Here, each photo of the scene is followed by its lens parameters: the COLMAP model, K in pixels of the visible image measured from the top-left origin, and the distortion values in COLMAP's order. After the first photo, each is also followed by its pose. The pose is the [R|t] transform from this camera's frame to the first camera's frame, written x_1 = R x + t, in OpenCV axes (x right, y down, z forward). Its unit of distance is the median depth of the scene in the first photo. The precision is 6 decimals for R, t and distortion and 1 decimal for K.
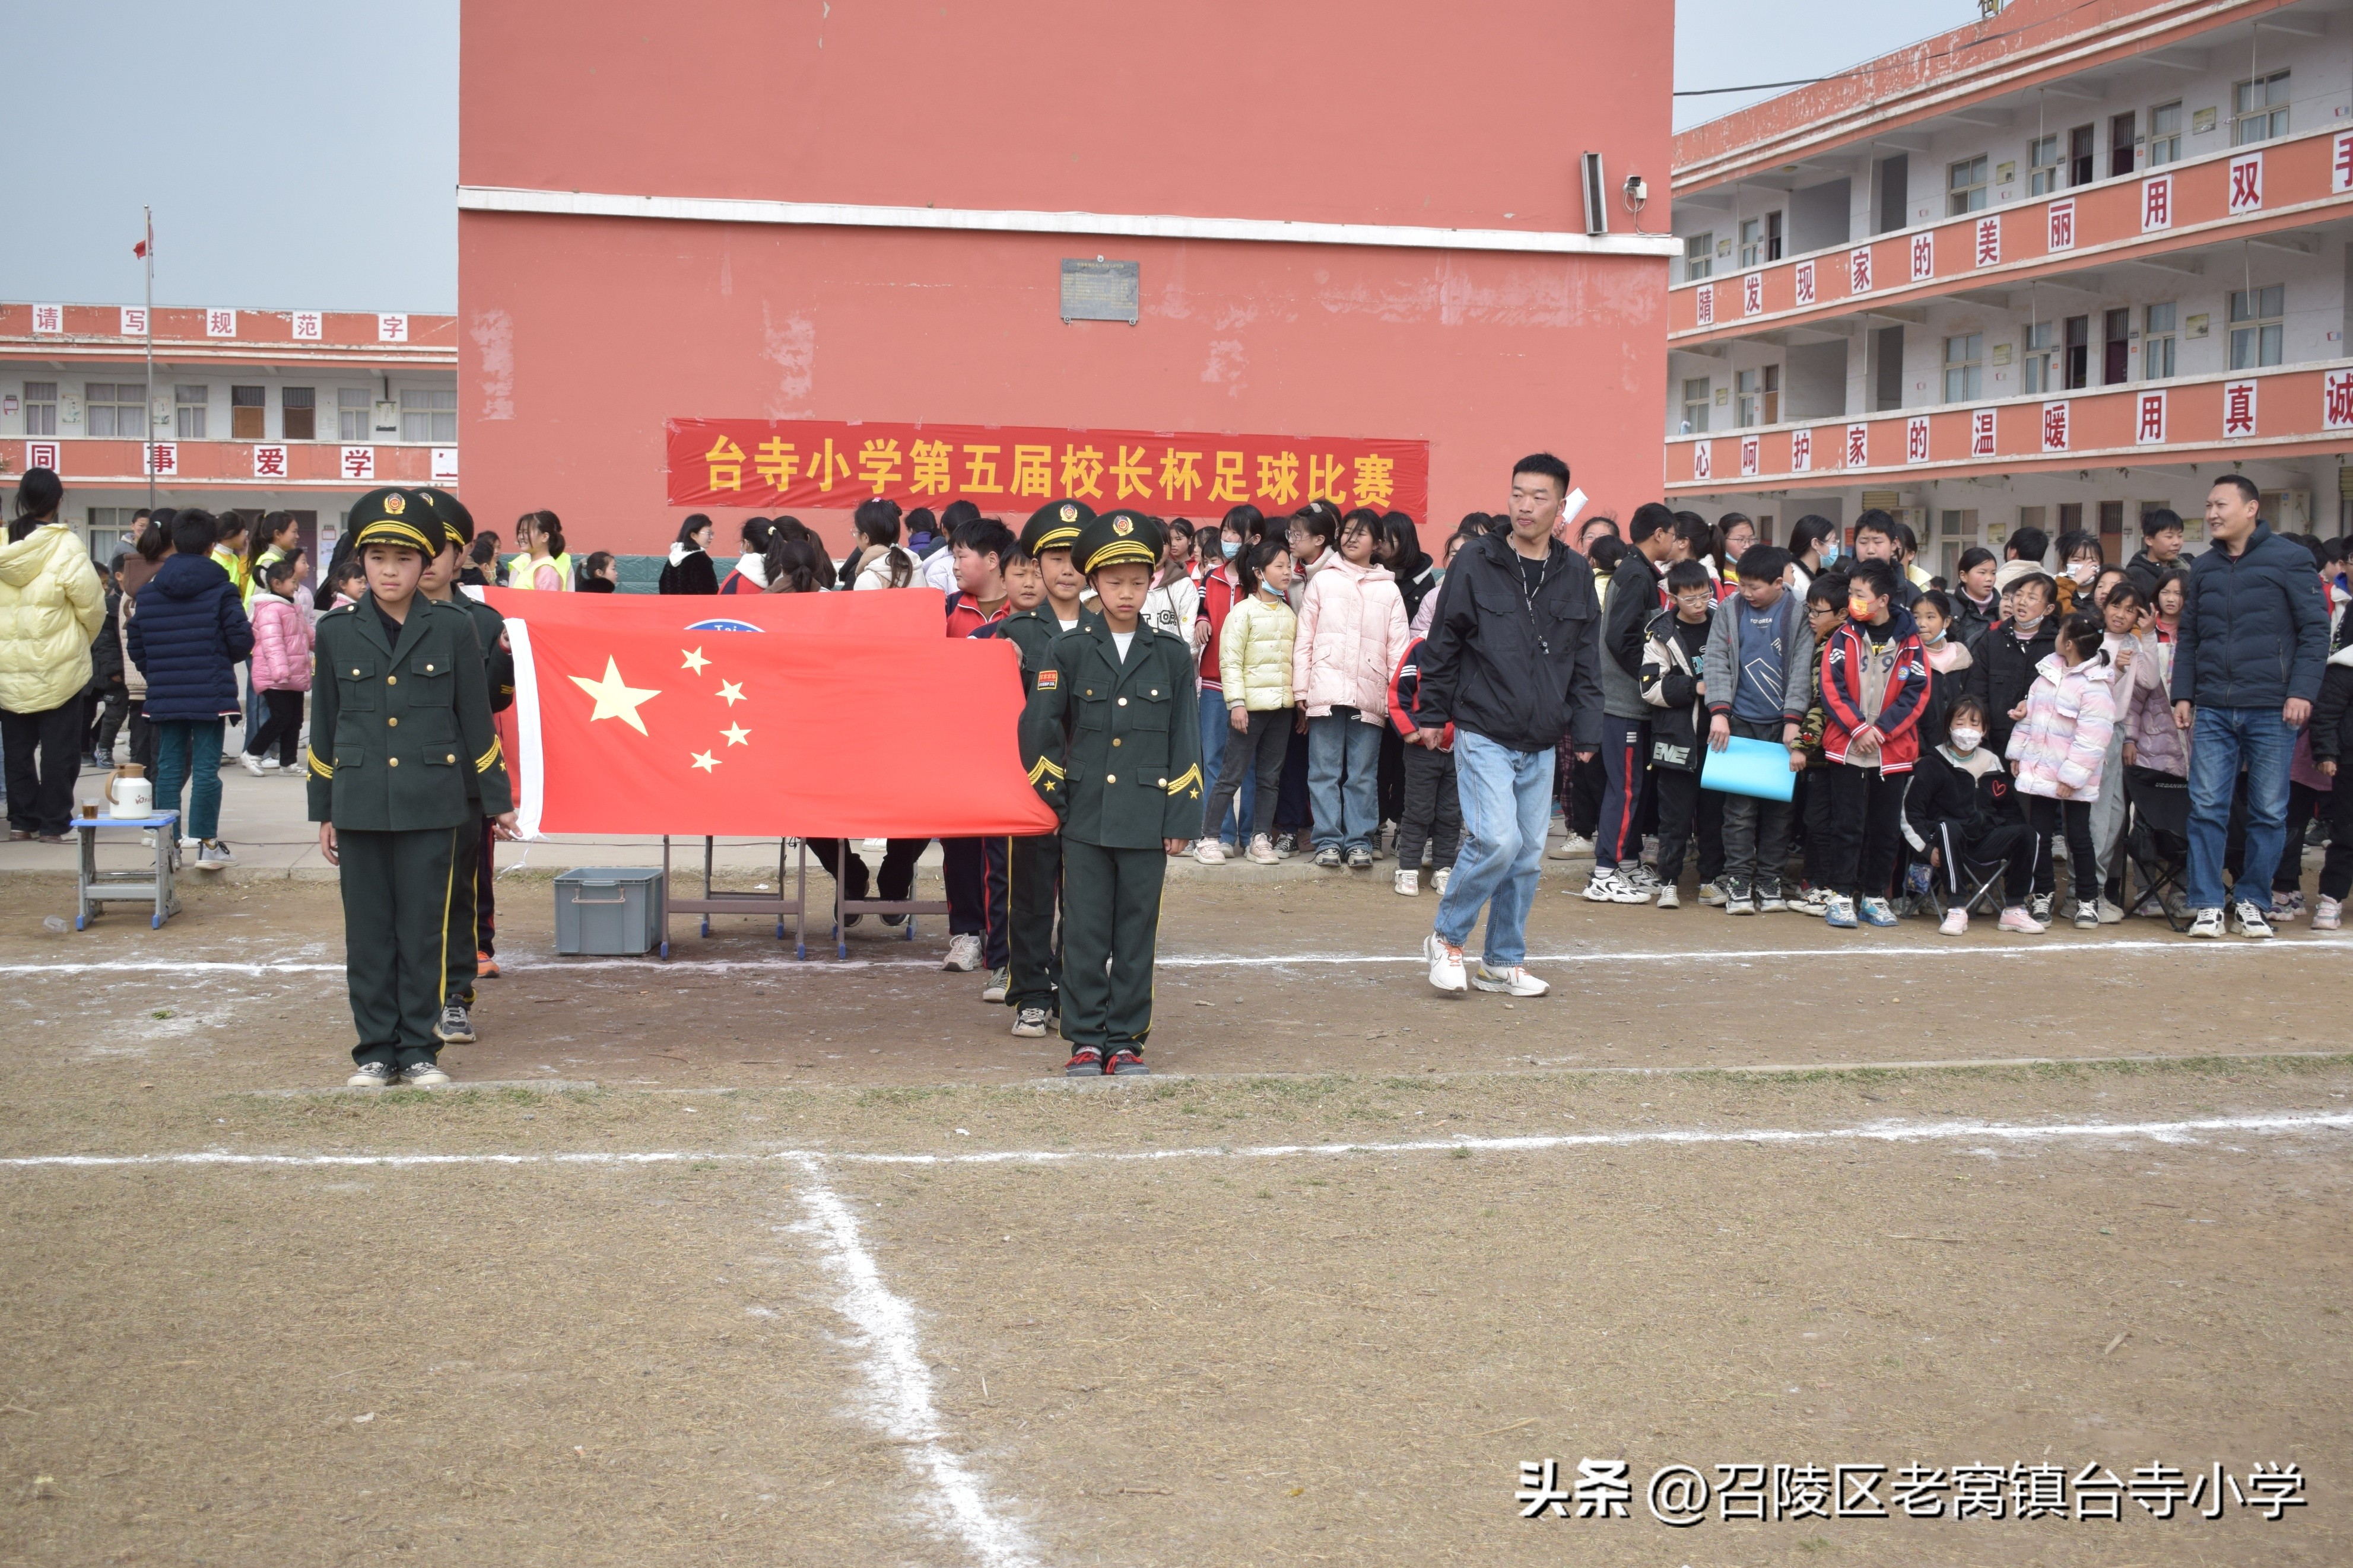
lens RADIAL K [[2963.2, 0, 1177.3], [0, 2963.2, 795.3], [0, 0, 1]] dist [-0.047965, 0.000000]
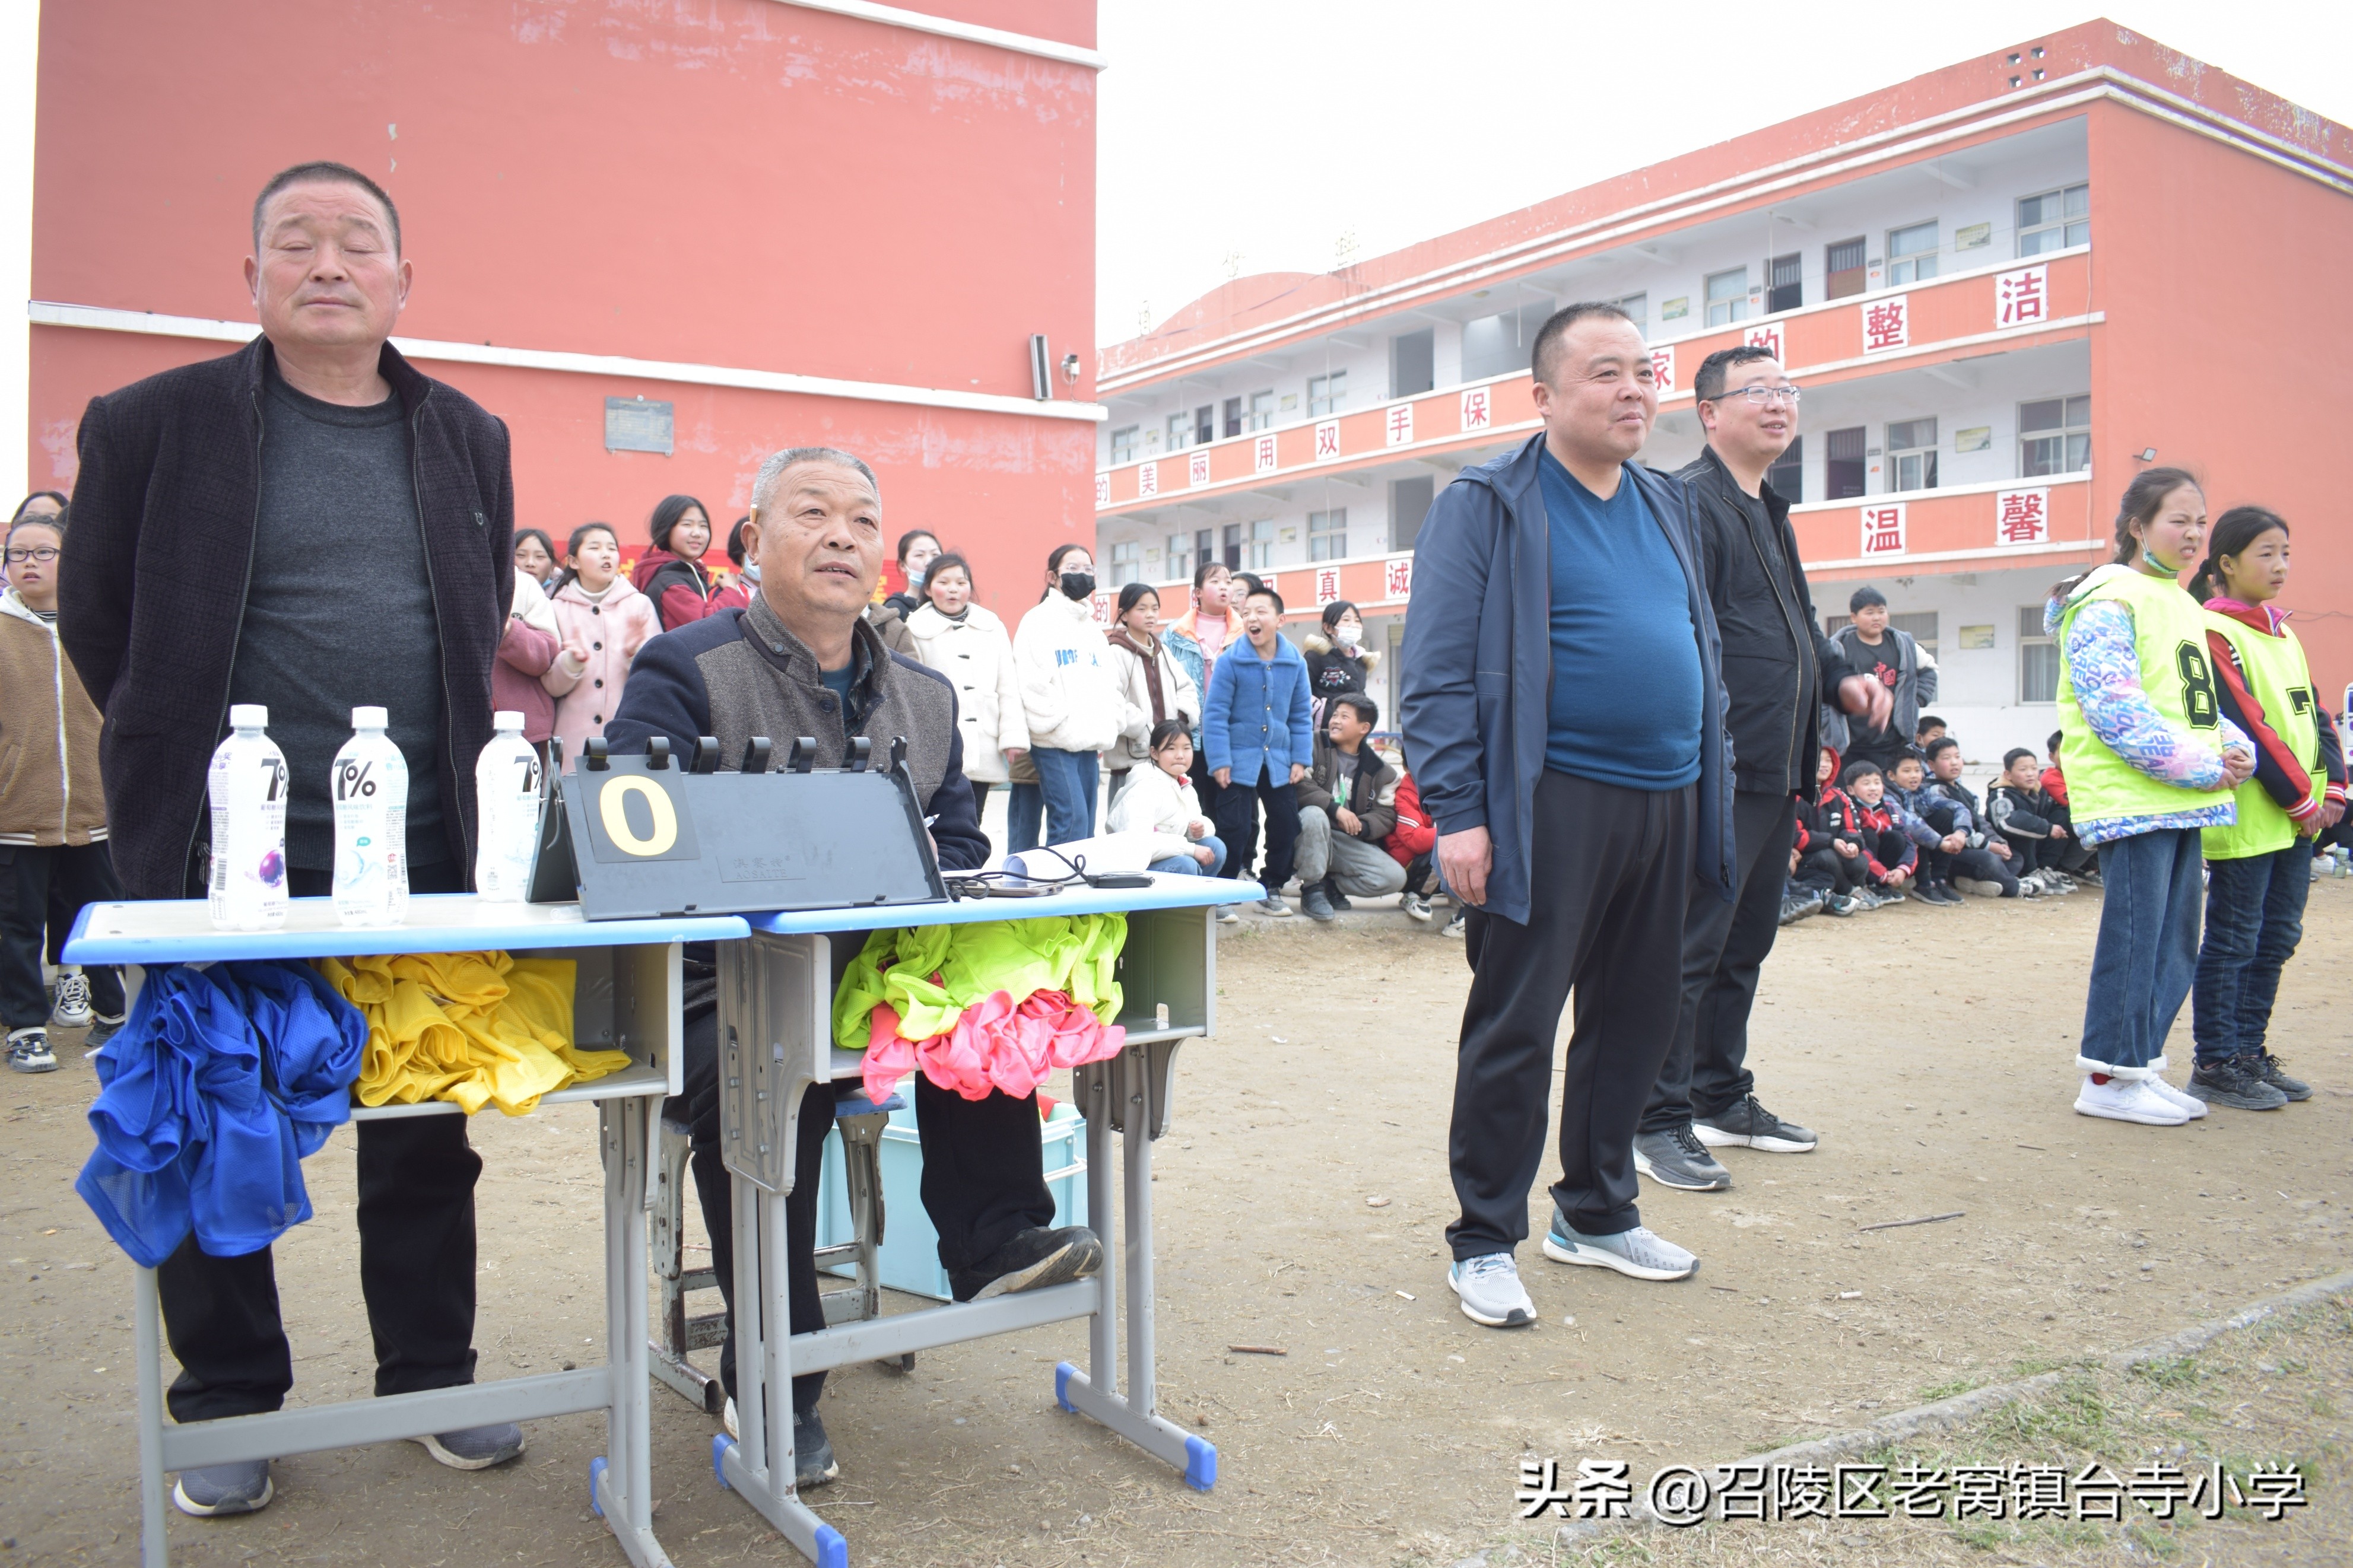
lens RADIAL K [[1859.4, 0, 1187.0], [0, 1859.4, 780.5], [0, 0, 1]] dist [-0.095248, 0.017781]
pose [[0.942885, -0.020574, 0.332482, -0.064388], [0.033740, 0.998856, -0.033873, -0.001021], [-0.331404, 0.043156, 0.942501, 0.253549]]
